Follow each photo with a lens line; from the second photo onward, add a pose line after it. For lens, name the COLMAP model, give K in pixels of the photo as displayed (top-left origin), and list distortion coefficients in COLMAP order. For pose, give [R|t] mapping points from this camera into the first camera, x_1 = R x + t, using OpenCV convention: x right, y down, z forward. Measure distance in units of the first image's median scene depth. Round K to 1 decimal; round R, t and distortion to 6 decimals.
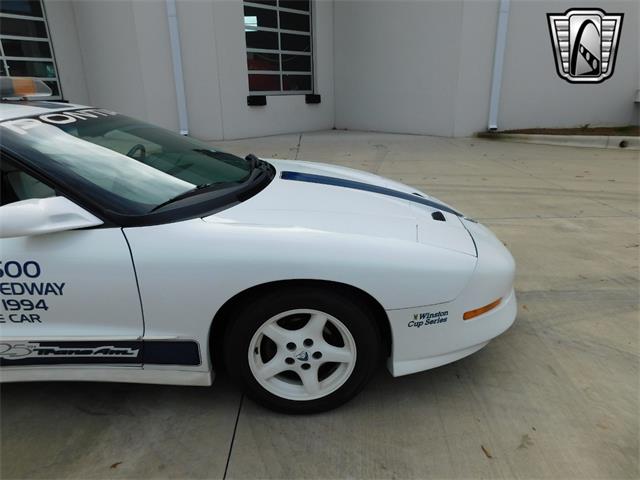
lens RADIAL K [[422.5, 0, 315.8], [0, 422.5, 235.7], [0, 0, 1]] dist [-0.076764, 0.060717]
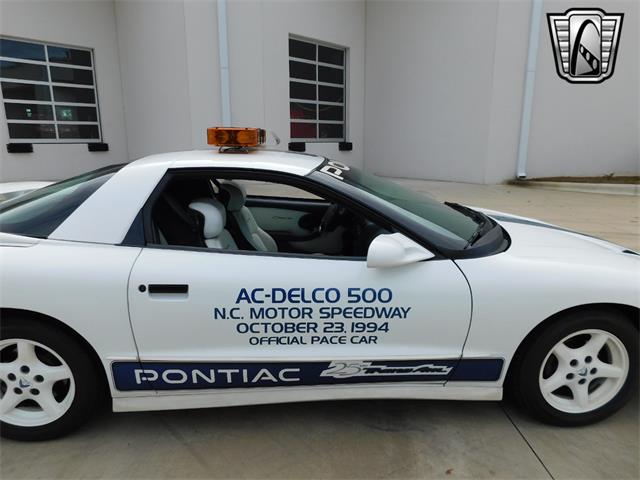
lens RADIAL K [[422.5, 0, 315.8], [0, 422.5, 235.7], [0, 0, 1]] dist [-0.076764, 0.060717]
pose [[0.999633, 0.009349, 0.025440, -0.802634], [-0.006690, 0.994691, -0.102690, 0.033357], [-0.026265, 0.102482, 0.994388, -0.157506]]
